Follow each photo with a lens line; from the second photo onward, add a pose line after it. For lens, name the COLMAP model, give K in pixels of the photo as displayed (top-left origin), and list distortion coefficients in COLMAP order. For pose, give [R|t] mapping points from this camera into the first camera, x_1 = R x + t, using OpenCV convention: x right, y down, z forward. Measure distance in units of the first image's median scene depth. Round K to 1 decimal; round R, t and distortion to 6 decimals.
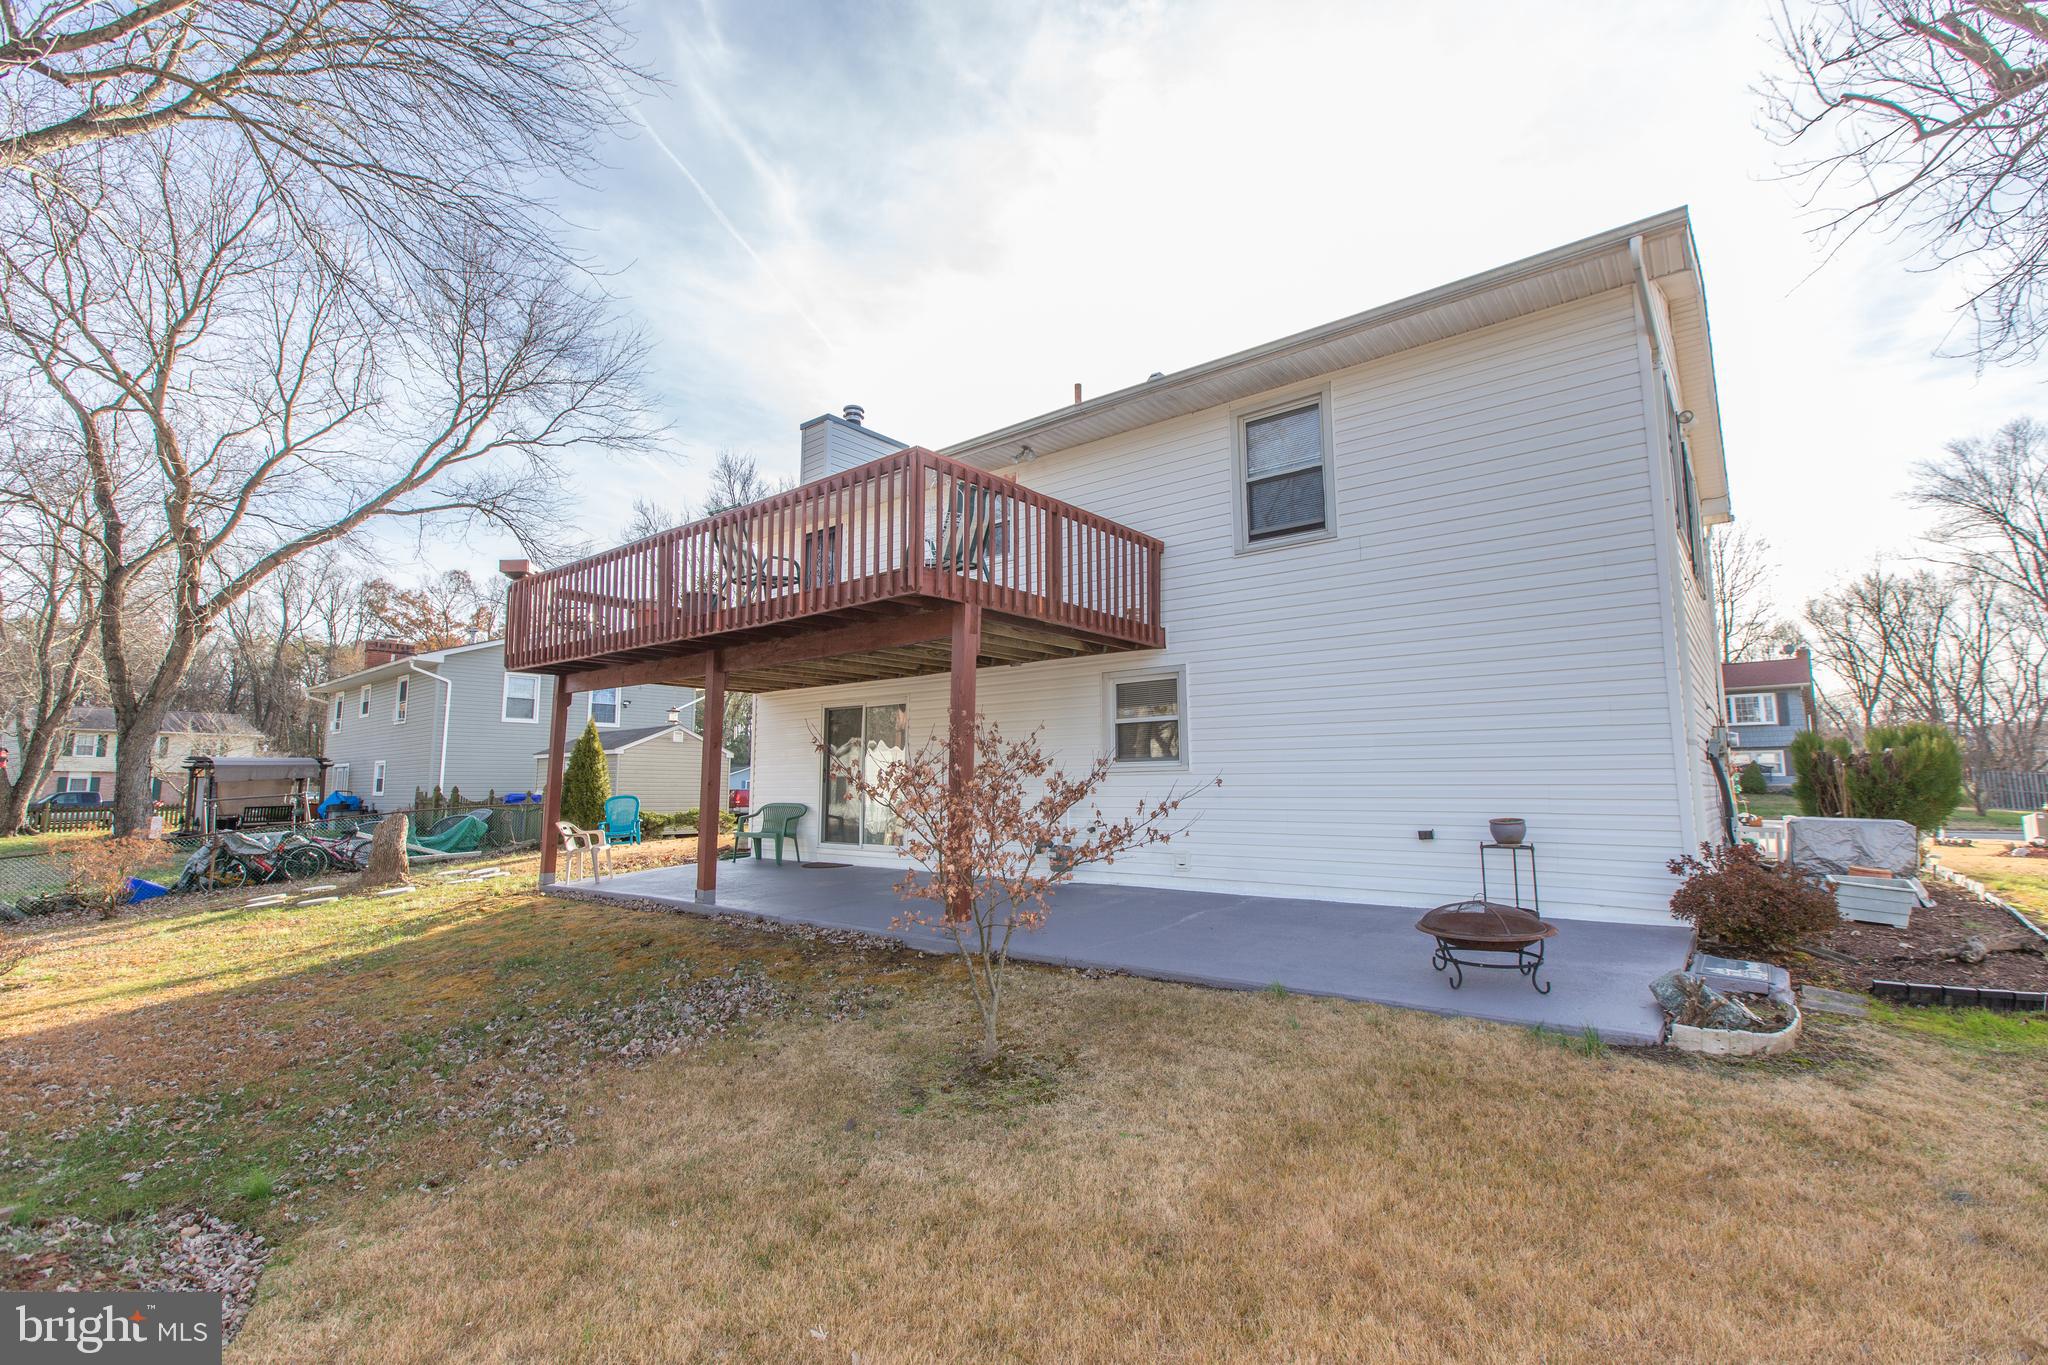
lens RADIAL K [[905.0, 0, 1021.9], [0, 905.0, 682.8], [0, 0, 1]] dist [0.002883, 0.000560]
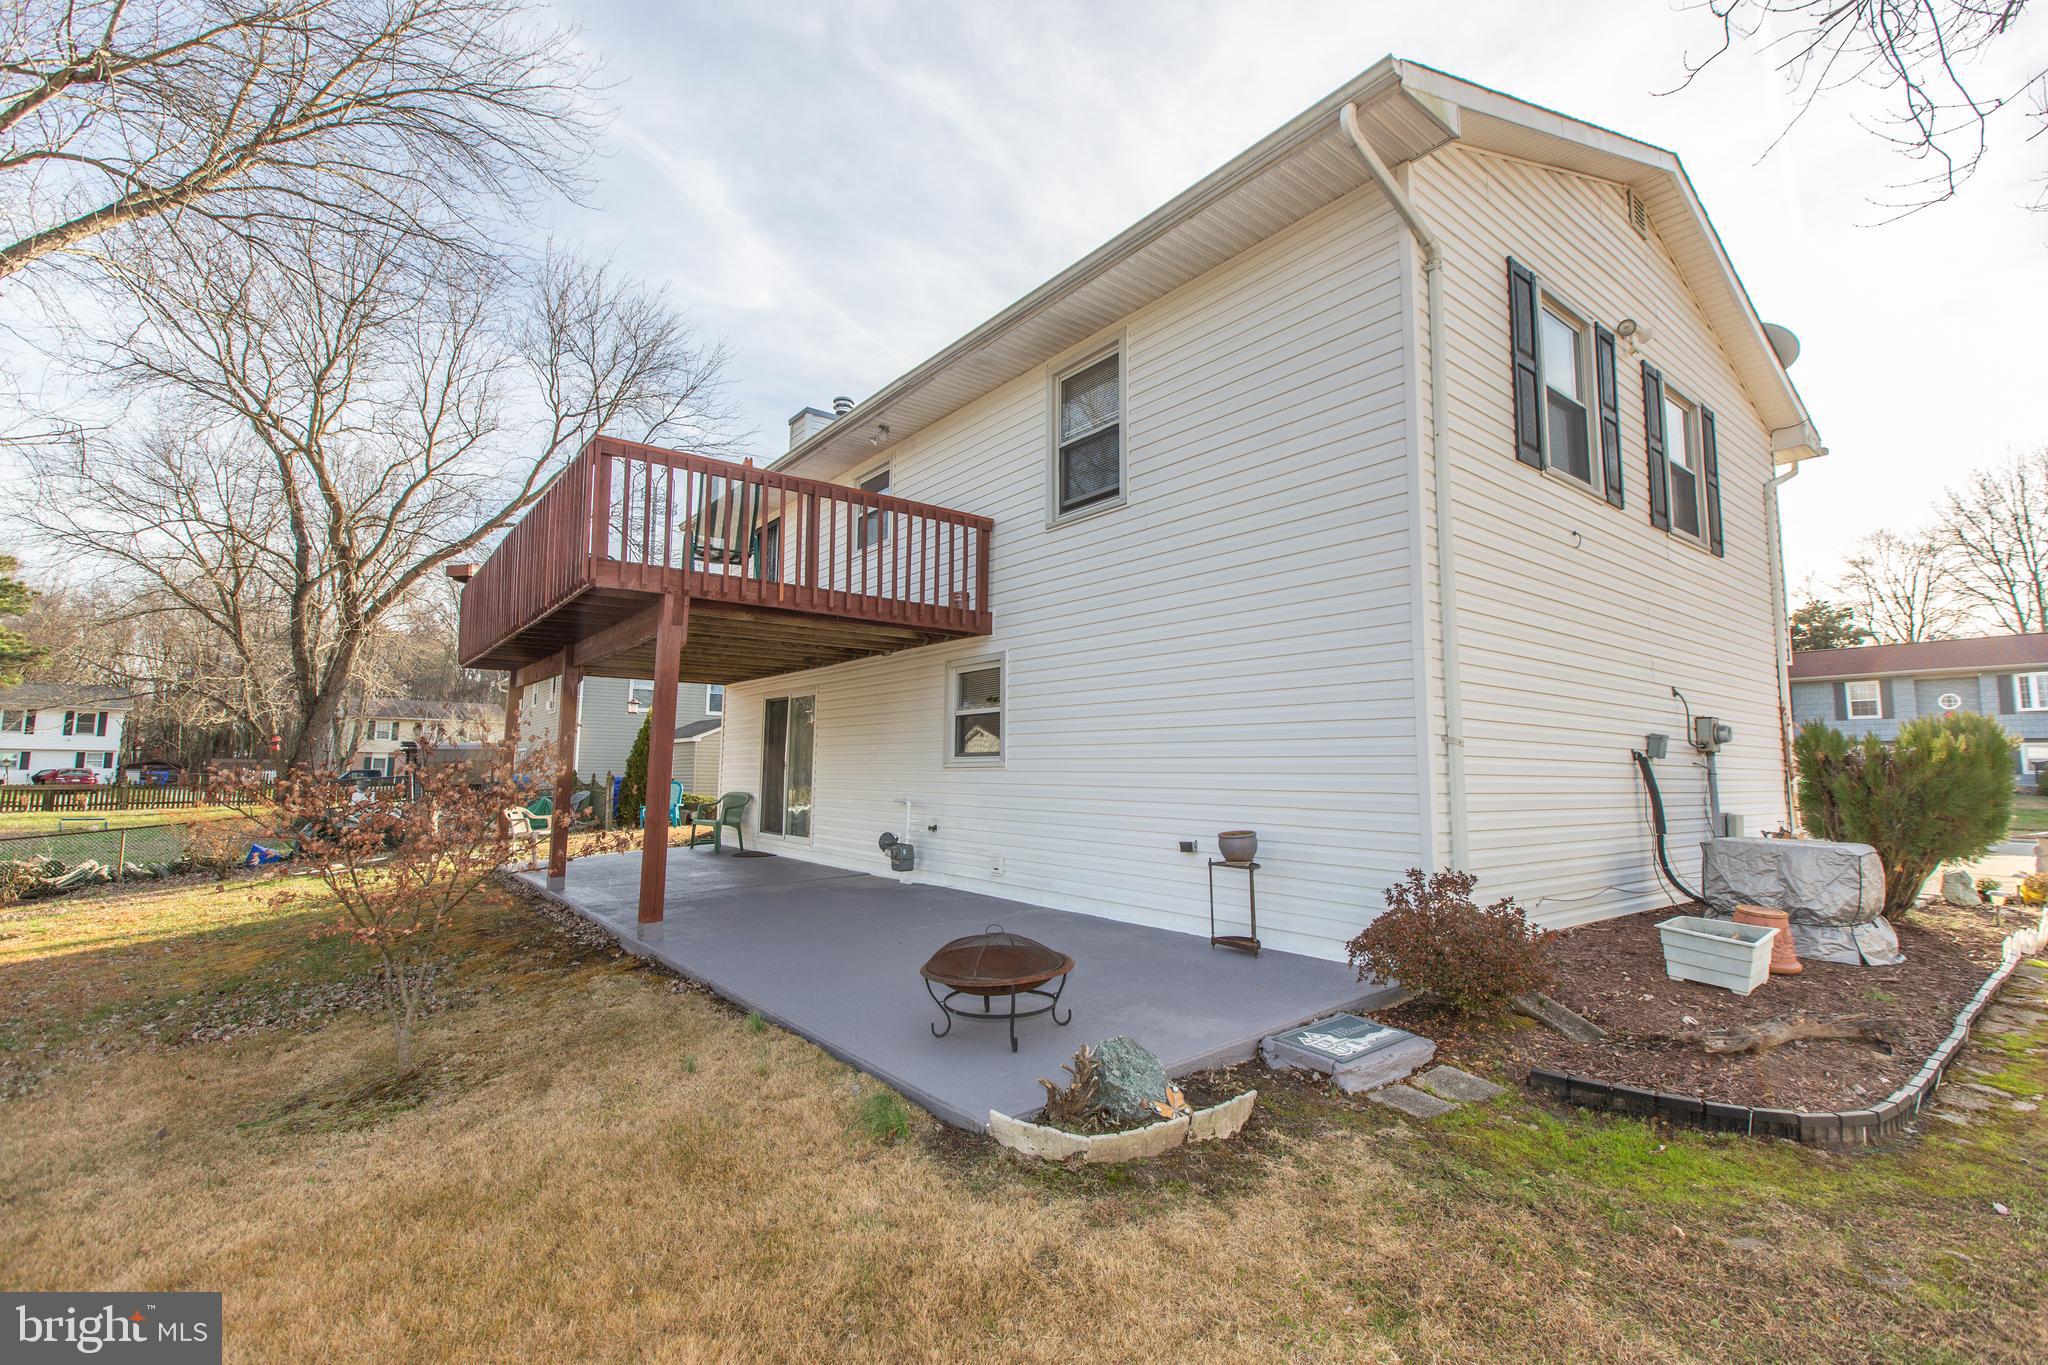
lens RADIAL K [[905.0, 0, 1022.5], [0, 905.0, 679.9], [0, 0, 1]] dist [0.002883, 0.000560]
pose [[0.975106, -0.010417, -0.221493, 0.386552], [0.012954, 0.999866, 0.010006, -0.000458], [0.221359, -0.012626, 0.975111, 0.105256]]
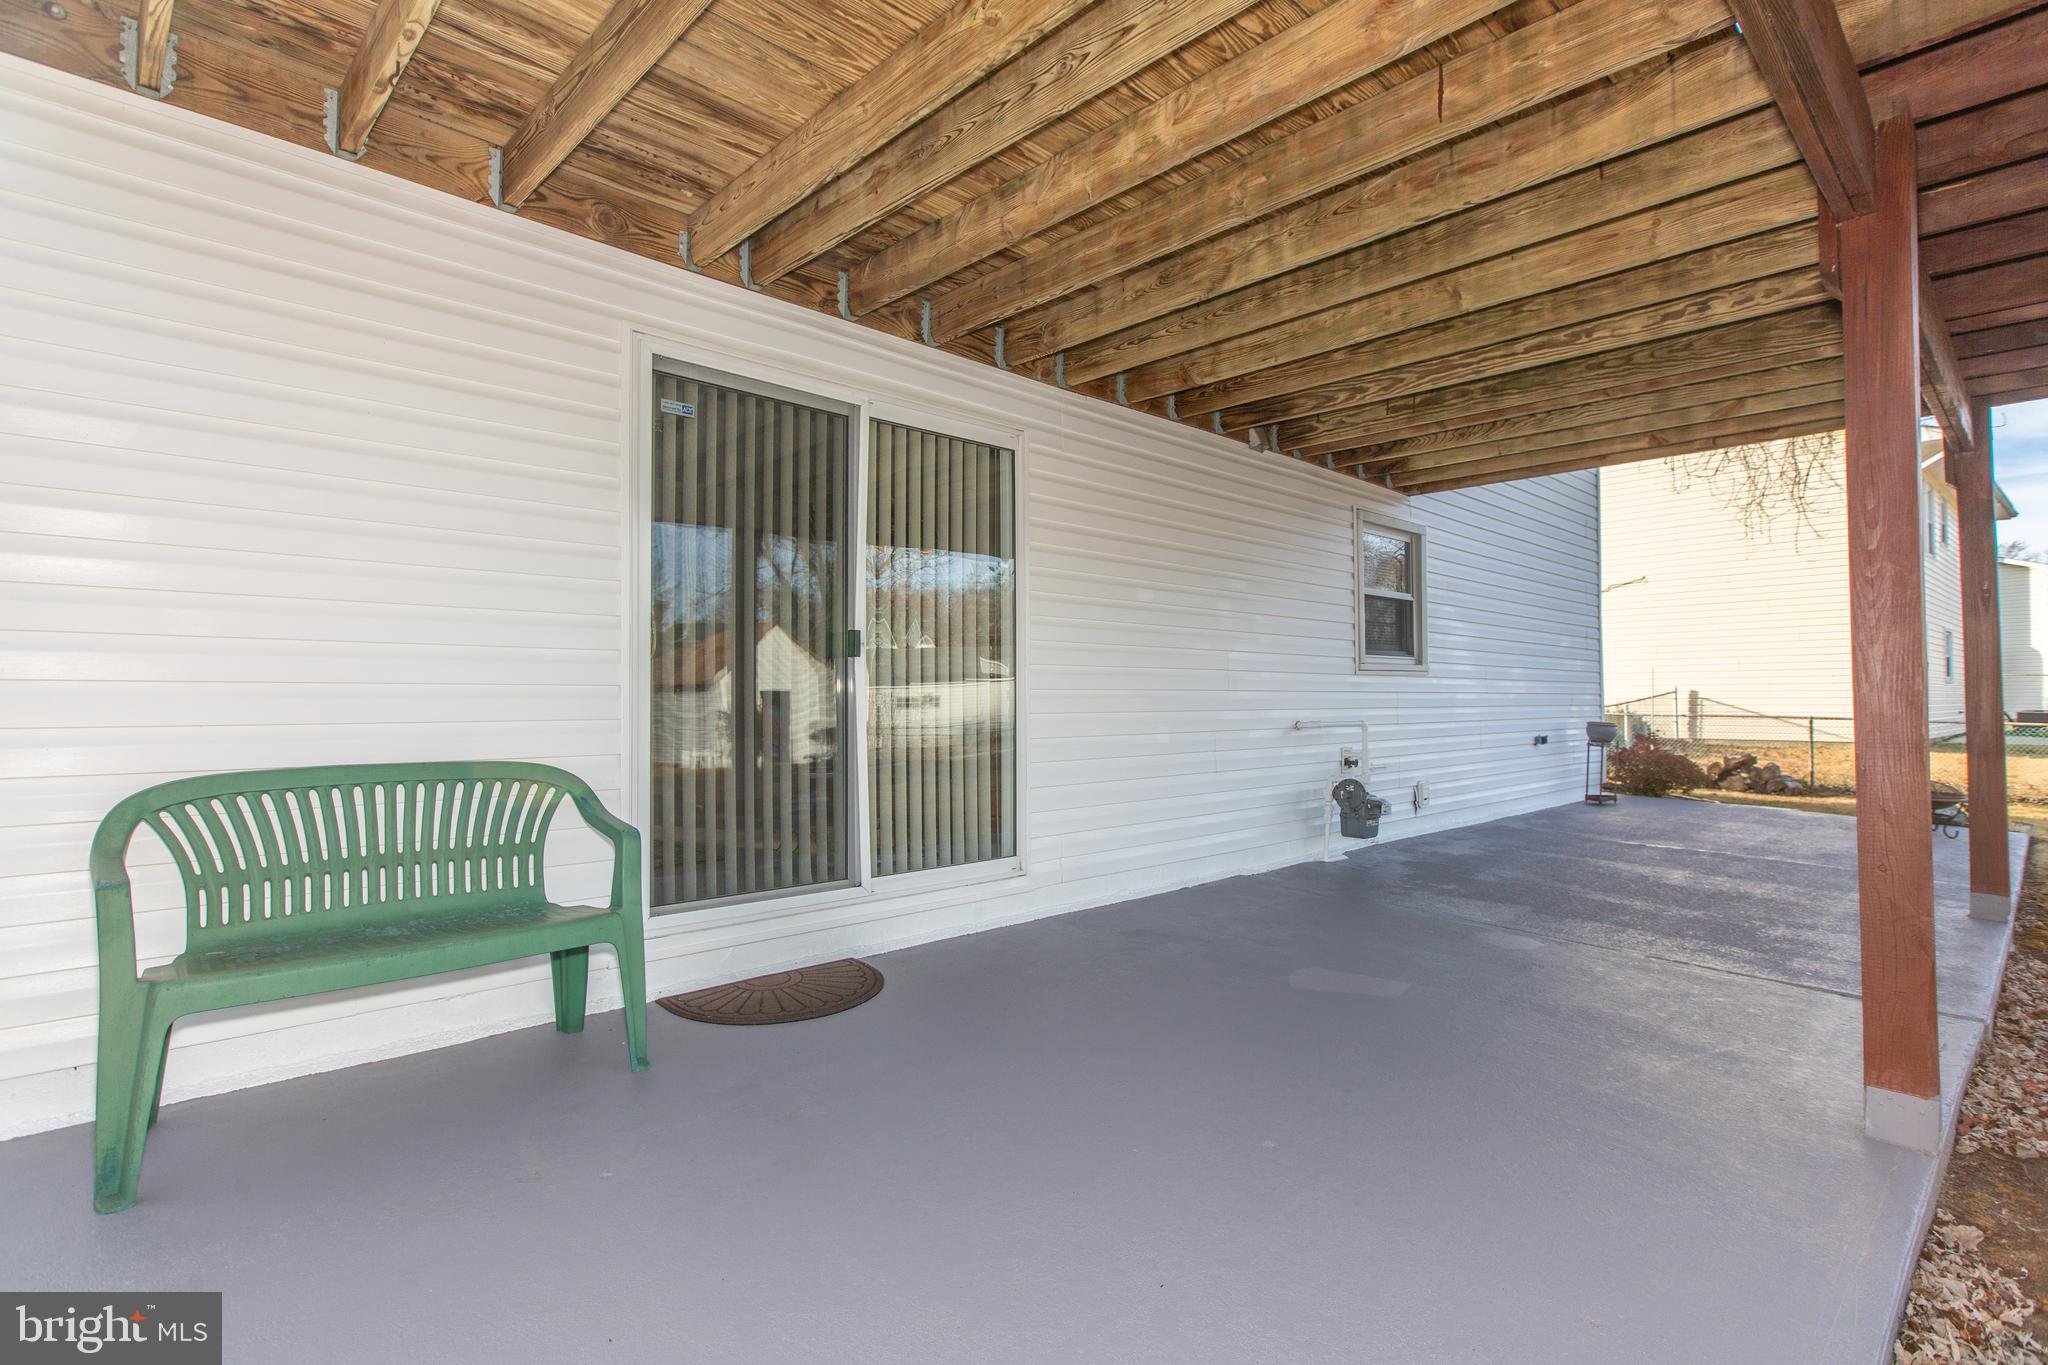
lens RADIAL K [[993.8, 0, 1017.0], [0, 993.8, 686.0], [0, 0, 1]] dist [0.002977, 0.000086]
pose [[0.119883, 0.027970, 0.992394, -0.622124], [-0.096329, 0.995214, -0.016413, 0.146651], [-0.988104, -0.093628, 0.122004, 1.166629]]
